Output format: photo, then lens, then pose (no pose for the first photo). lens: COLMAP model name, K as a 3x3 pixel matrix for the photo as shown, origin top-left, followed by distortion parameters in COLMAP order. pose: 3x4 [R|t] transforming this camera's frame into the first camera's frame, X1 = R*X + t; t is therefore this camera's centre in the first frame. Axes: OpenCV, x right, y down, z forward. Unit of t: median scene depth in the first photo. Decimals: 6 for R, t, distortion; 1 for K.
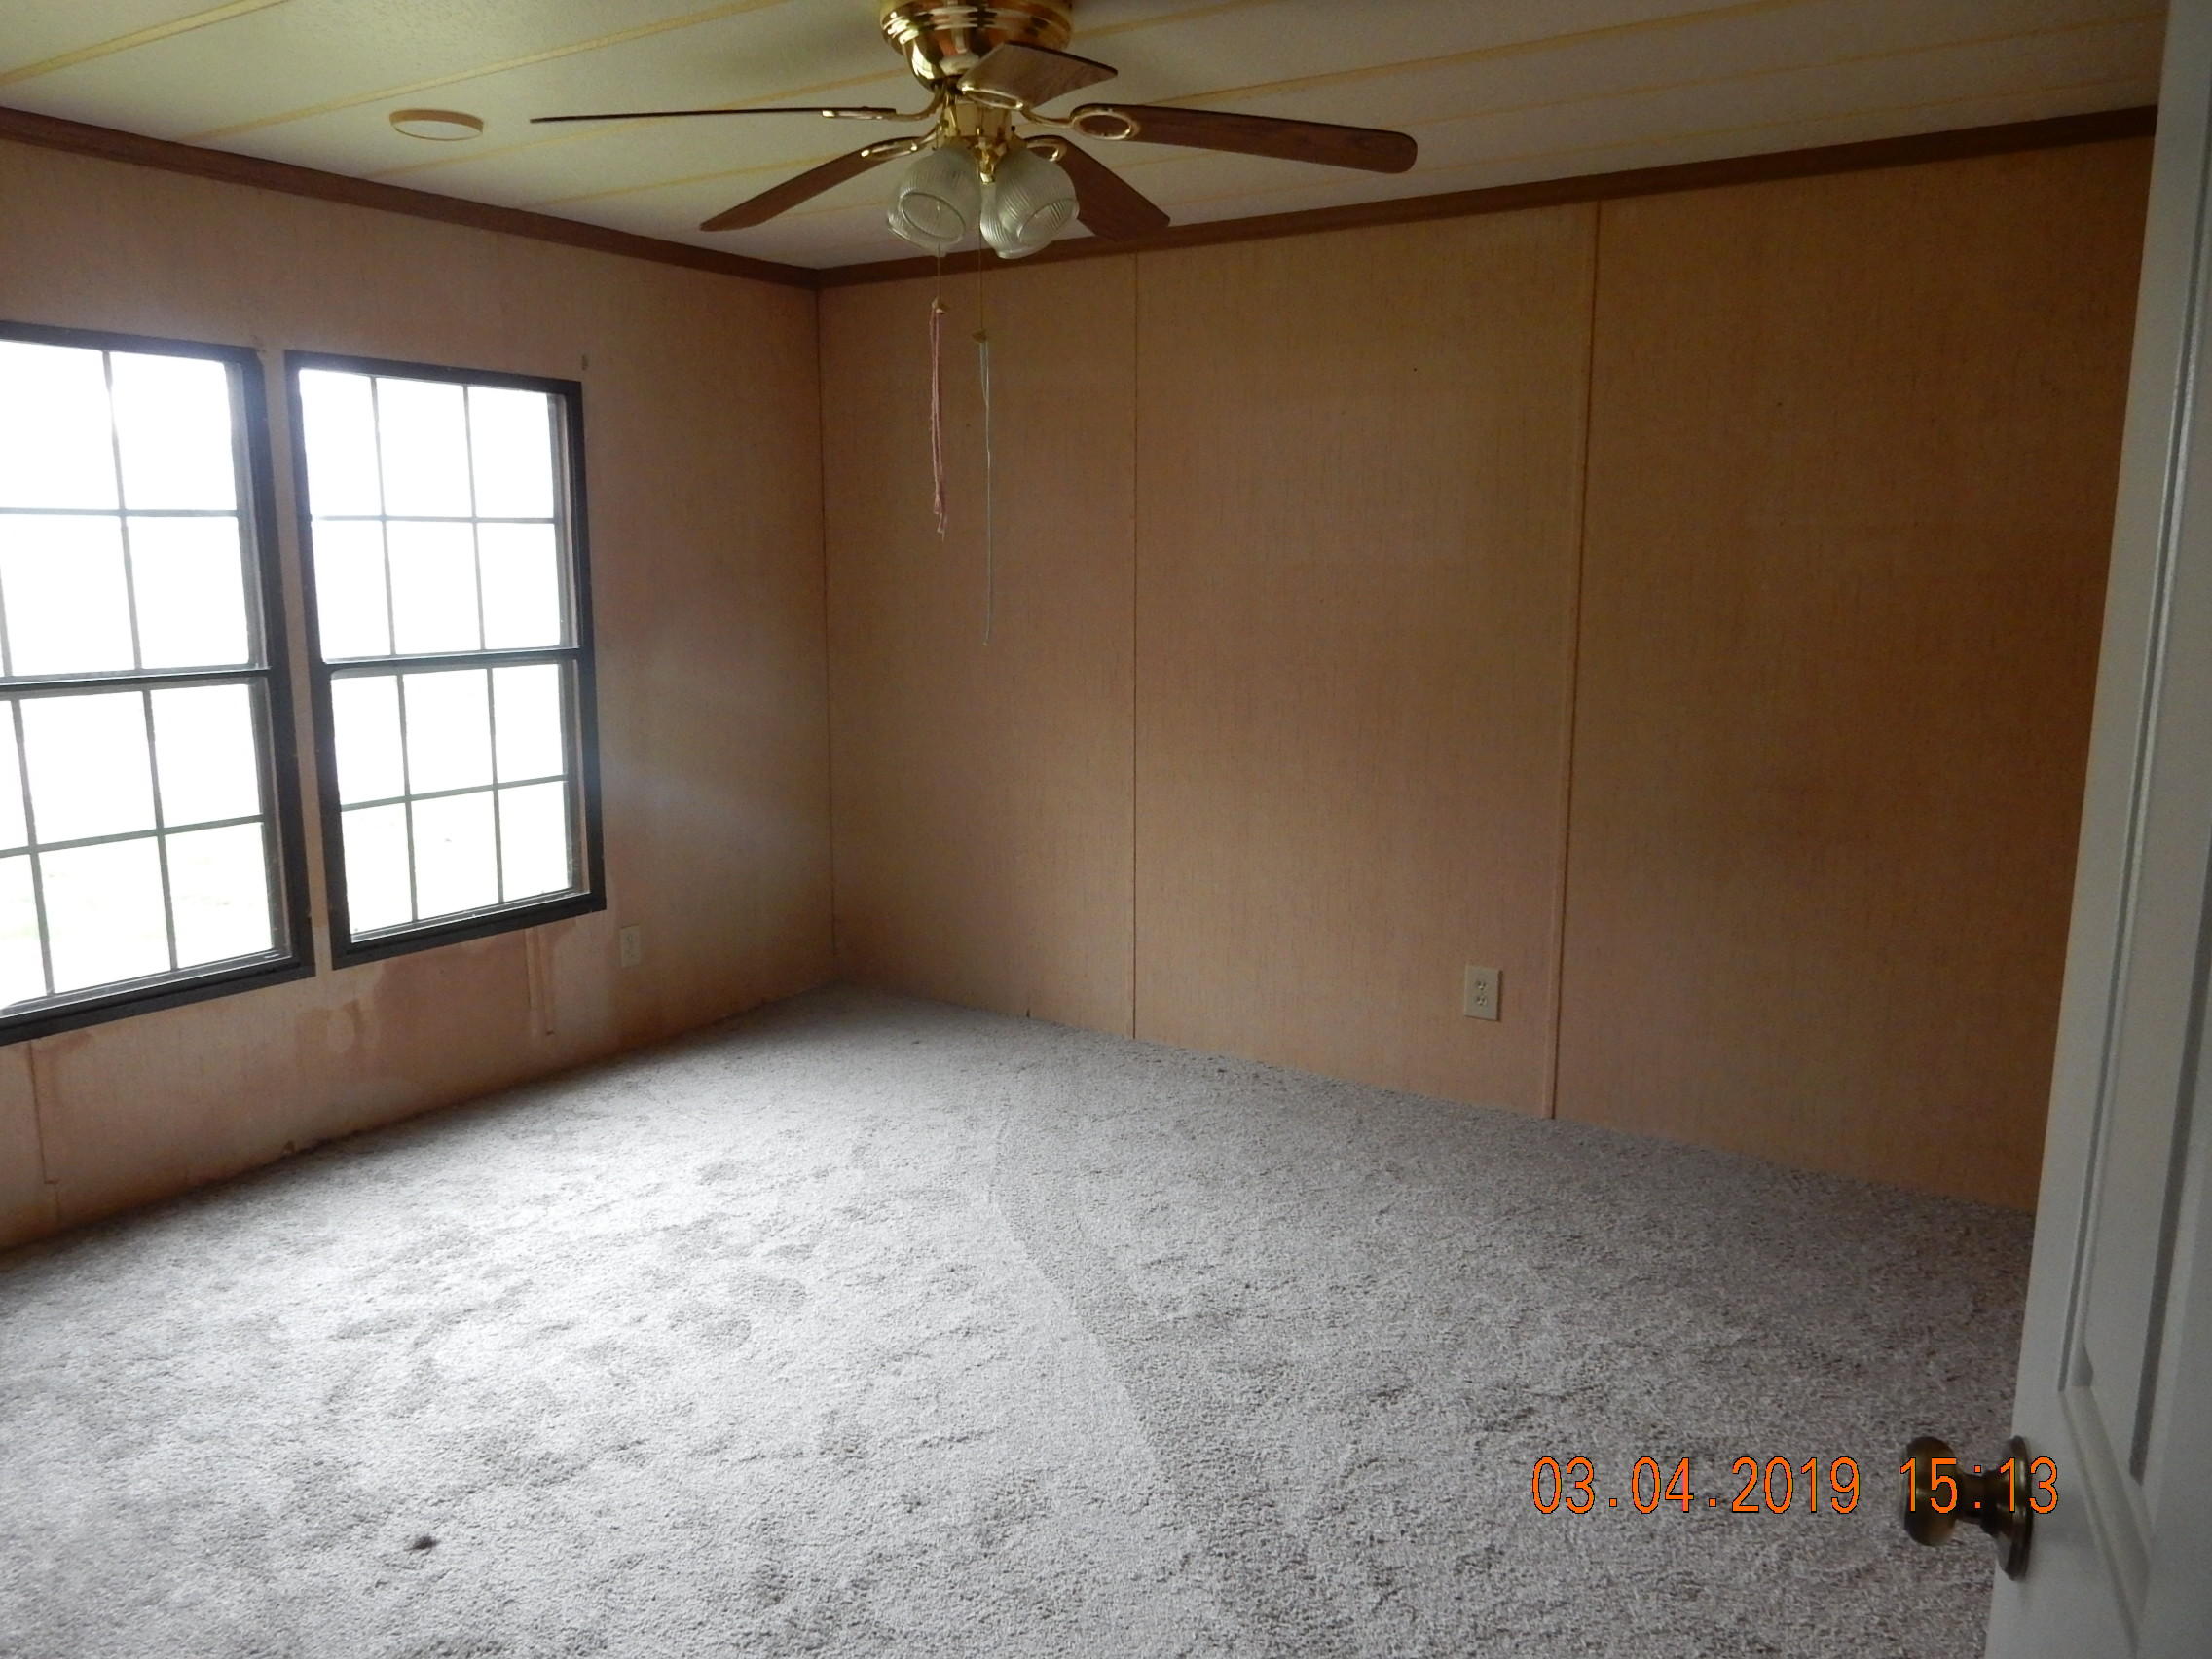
lens RADIAL K [[1625.3, 0, 1106.0], [0, 1625.3, 829.5], [0, 0, 1]] dist [-0.000710, 0.001404]
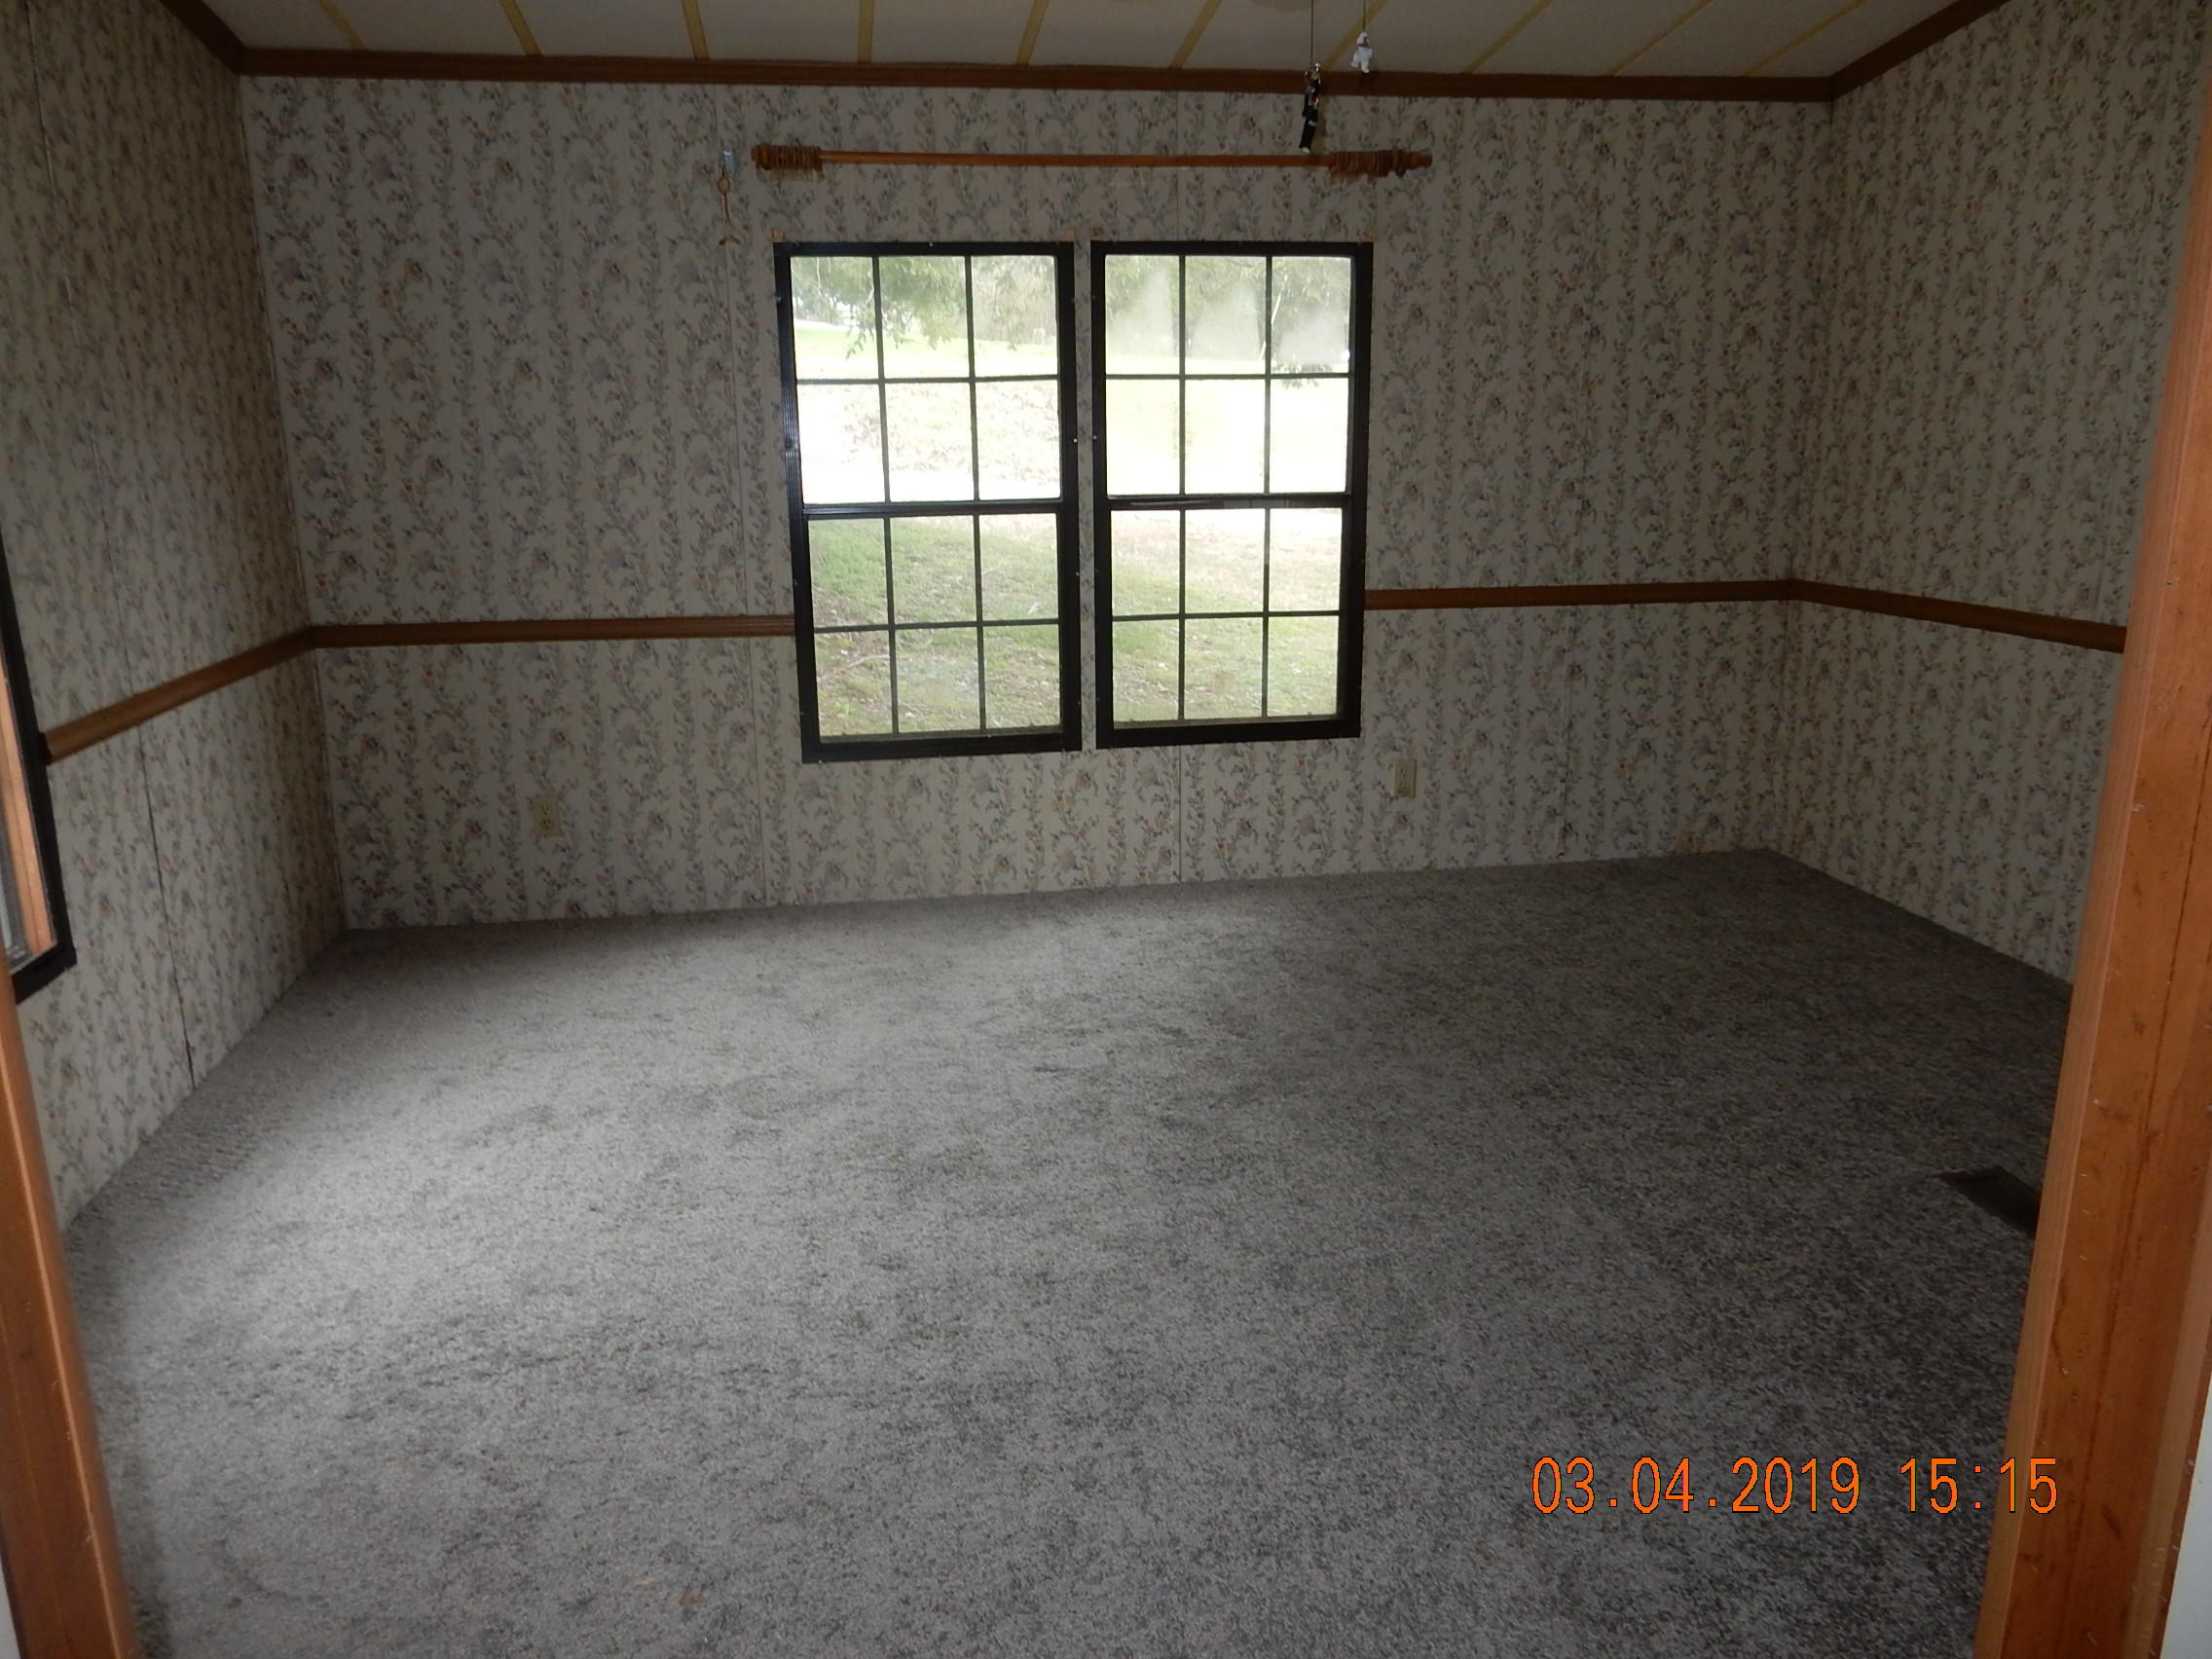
lens RADIAL K [[1625.3, 0, 1106.0], [0, 1625.3, 829.5], [0, 0, 1]] dist [-0.000710, 0.001404]
pose [[0.691511, 0.165552, -0.703139, 0.389449], [-0.109400, 0.986158, 0.124597, -0.007675], [0.714033, -0.009237, 0.700051, 0.126024]]
